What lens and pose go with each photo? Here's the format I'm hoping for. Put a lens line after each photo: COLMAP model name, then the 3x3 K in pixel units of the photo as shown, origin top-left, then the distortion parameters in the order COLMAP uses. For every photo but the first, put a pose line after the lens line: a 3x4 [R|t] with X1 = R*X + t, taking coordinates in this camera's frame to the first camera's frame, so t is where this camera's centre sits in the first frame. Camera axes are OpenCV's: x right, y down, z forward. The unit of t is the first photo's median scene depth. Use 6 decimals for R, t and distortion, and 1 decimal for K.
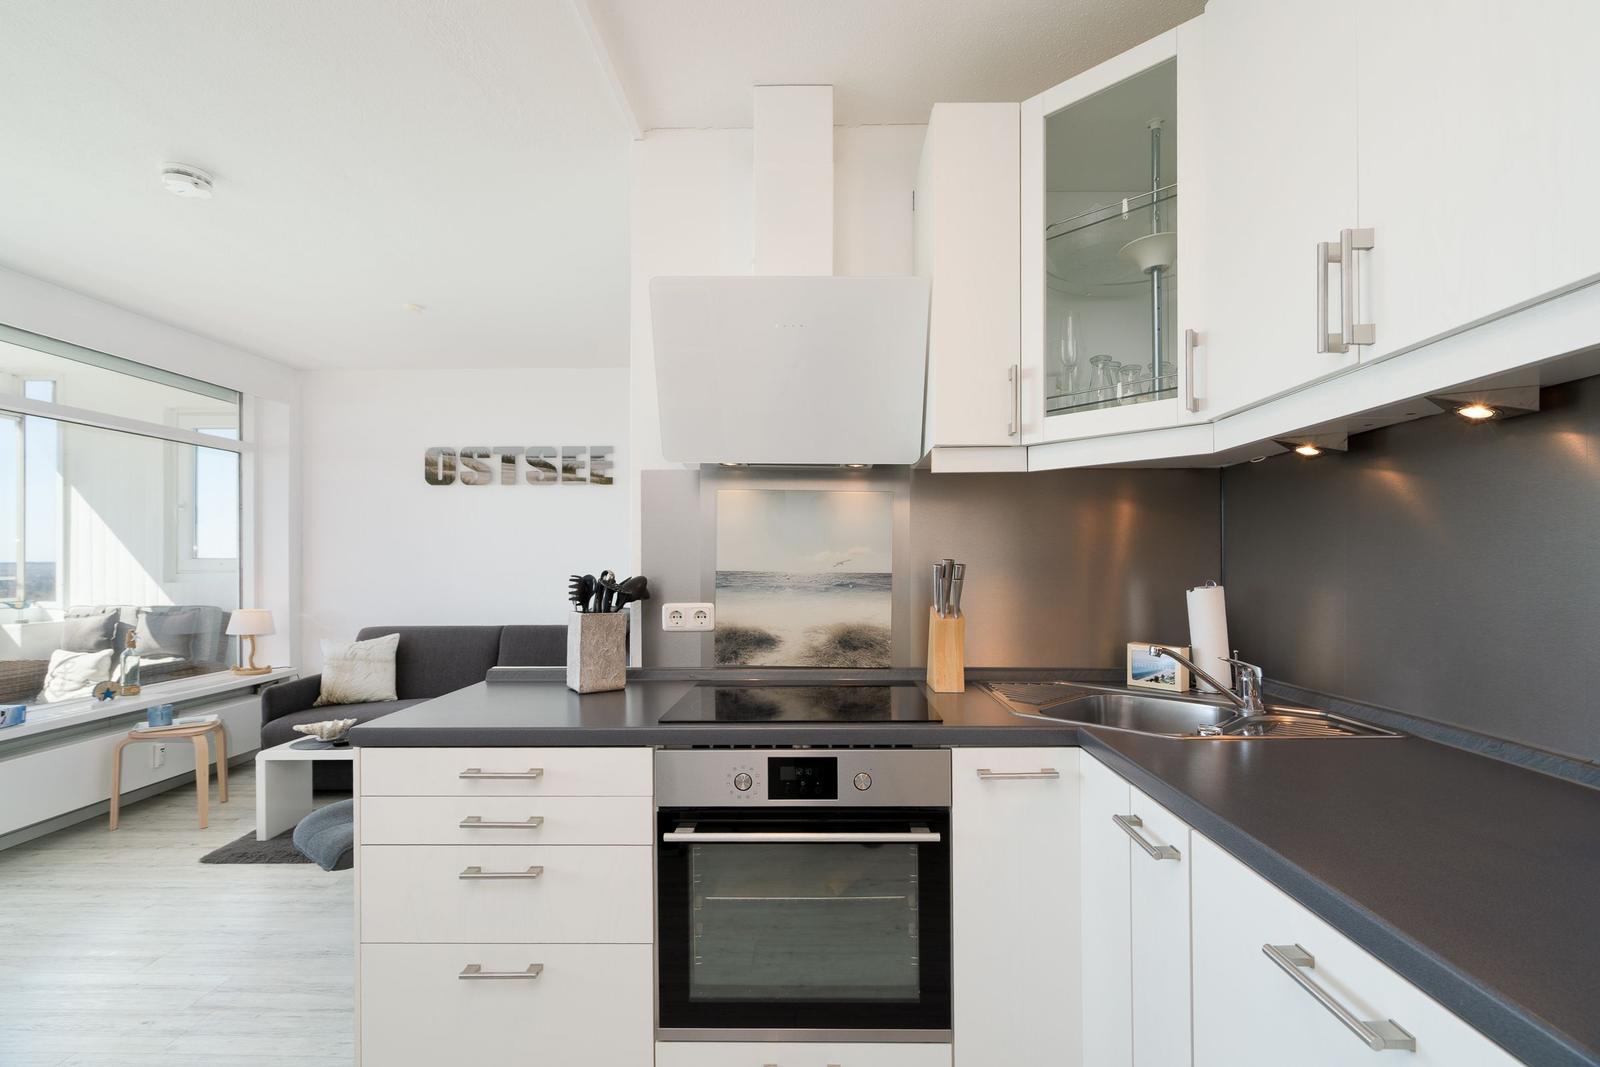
lens RADIAL K [[735.2, 0, 802.9], [0, 735.2, 562.3], [0, 0, 1]] dist [0.000013, 0.001831]
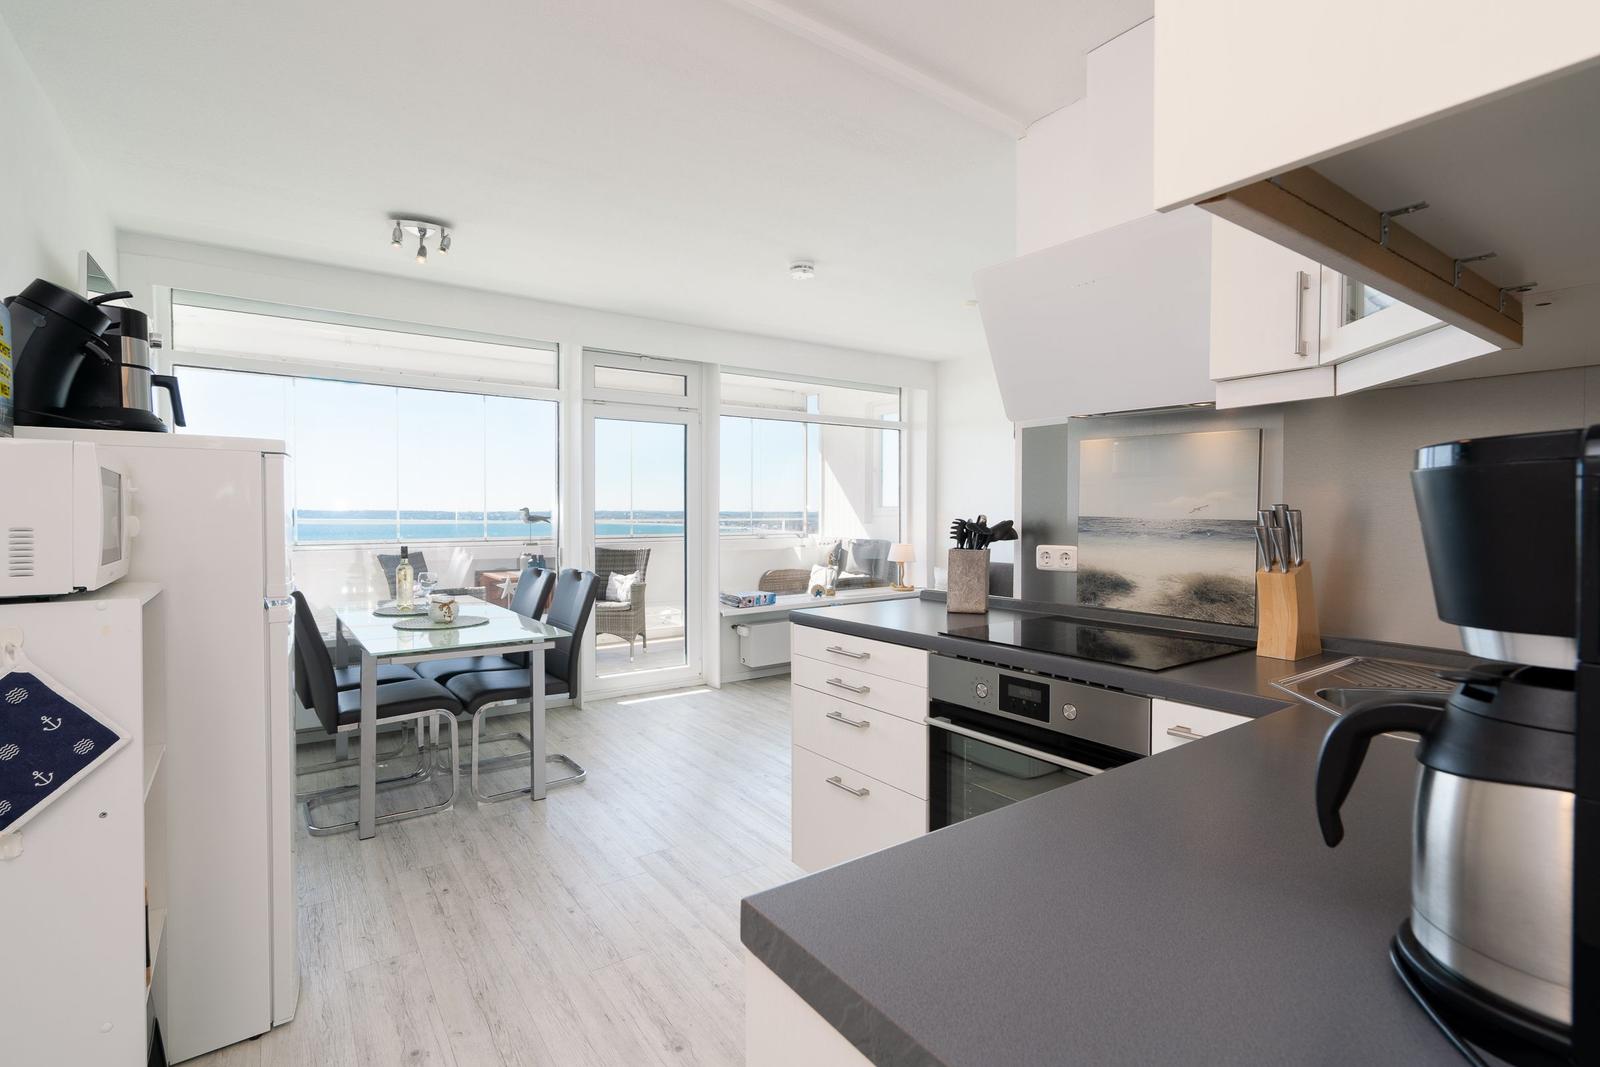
lens RADIAL K [[735.2, 0, 794.8], [0, 735.2, 520.7], [0, 0, 1]] dist [0.000013, 0.001831]
pose [[0.601731, 0.013006, -0.798593, 0.283799], [-0.001586, 0.999885, 0.015089, 0.001564], [0.798697, -0.007813, 0.601683, 0.014468]]
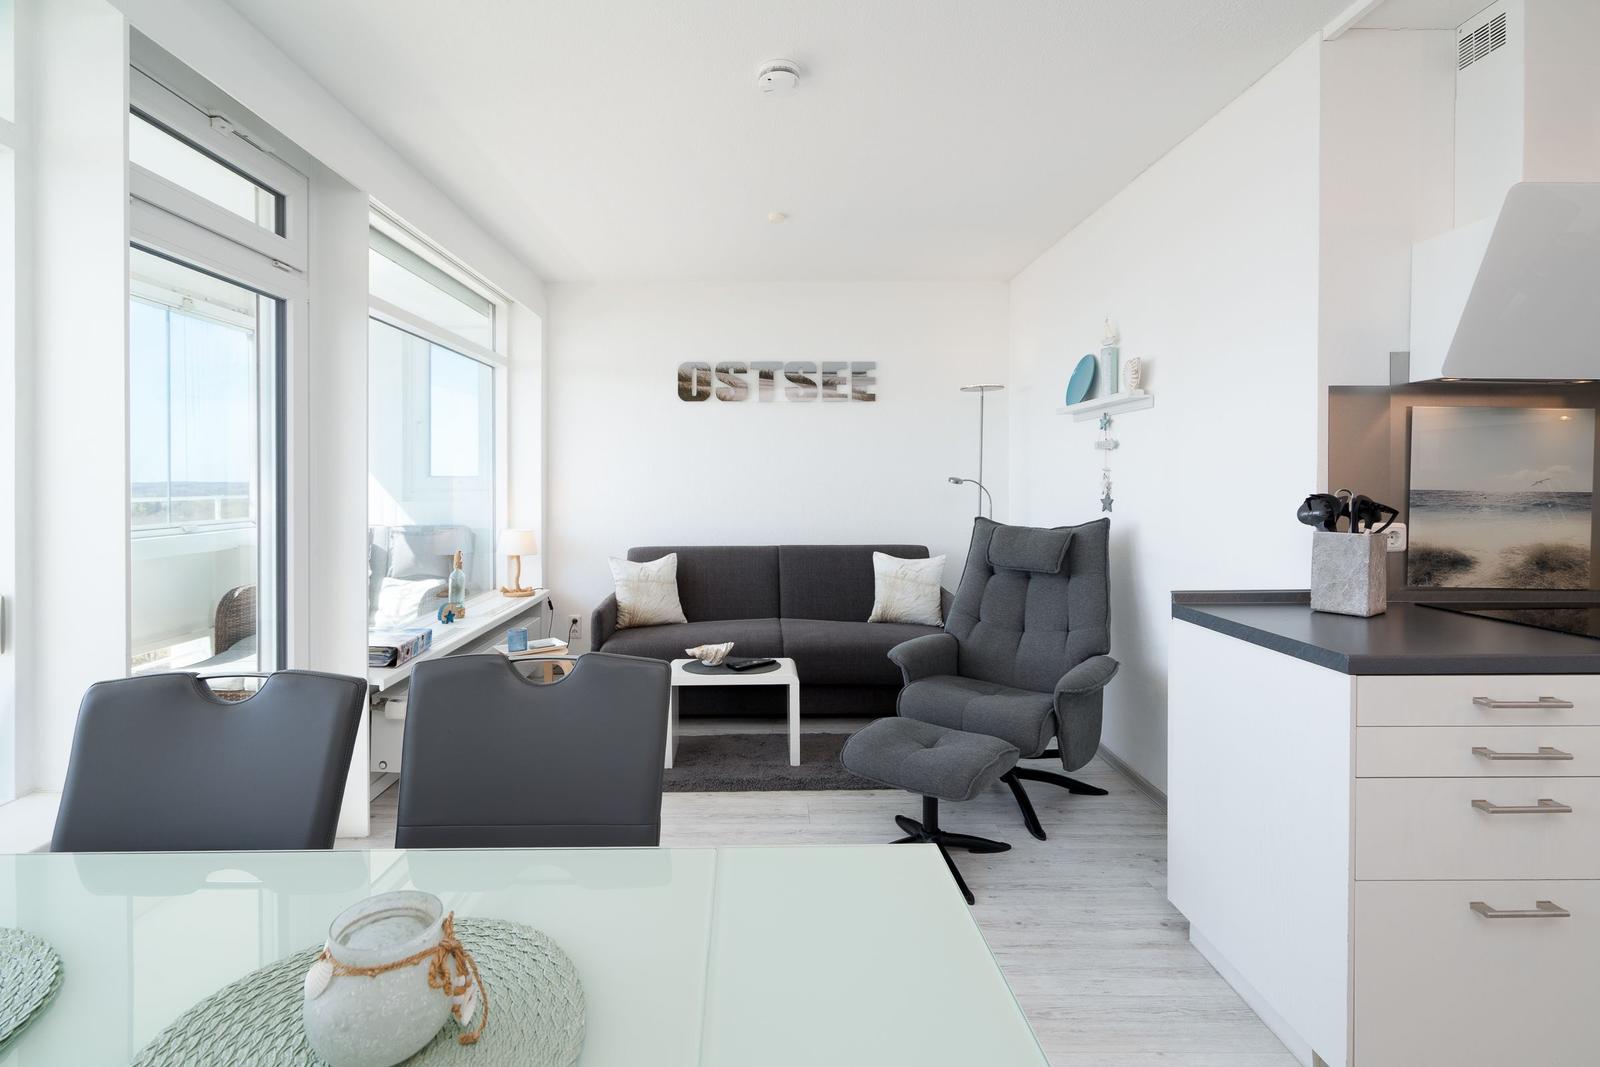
lens RADIAL K [[735.2, 0, 754.7], [0, 735.2, 489.2], [0, 0, 1]] dist [0.000013, 0.001831]
pose [[0.999607, 0.000199, 0.028039, -0.585747], [-0.000545, 0.999924, 0.012330, -0.000468], [-0.028035, -0.012340, 0.999531, 0.030895]]
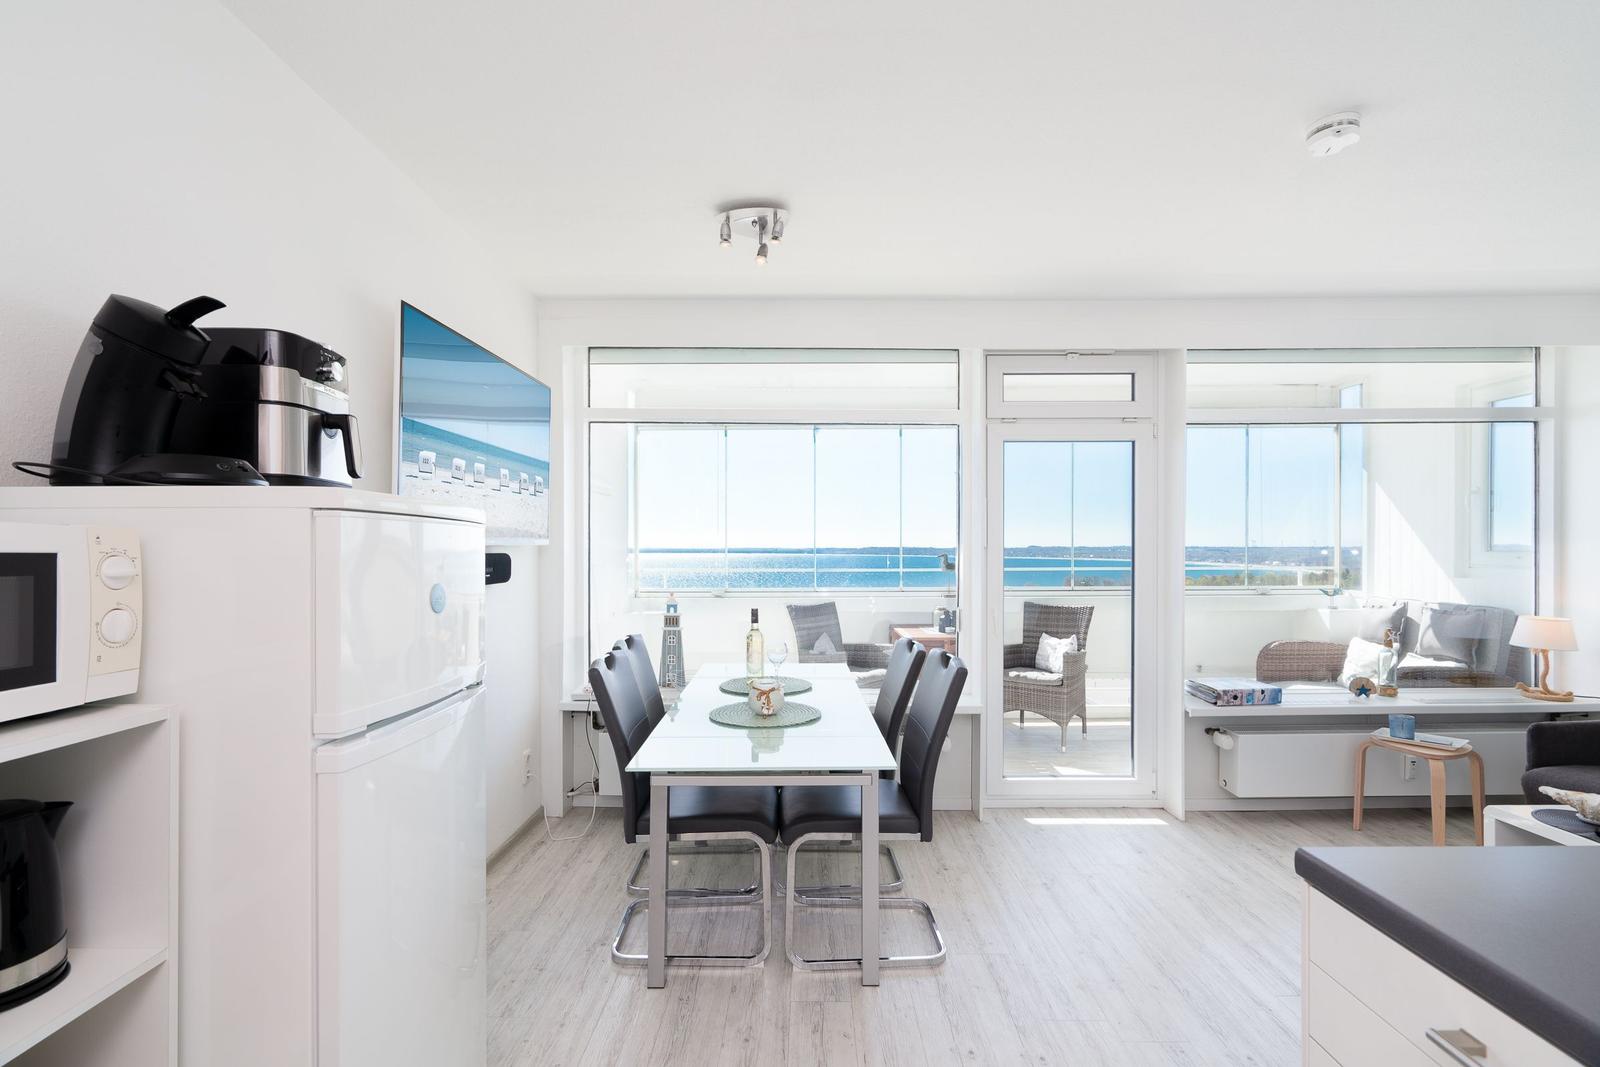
lens RADIAL K [[727.2, 0, 814.0], [0, 727.2, 553.2], [0, 0, 1]] dist [-0.001098, 0.000114]
pose [[0.036763, 0.009818, -0.999276, 0.007402], [0.002907, 0.999946, 0.009931, -0.018654], [0.999320, -0.003270, 0.036733, 0.226152]]
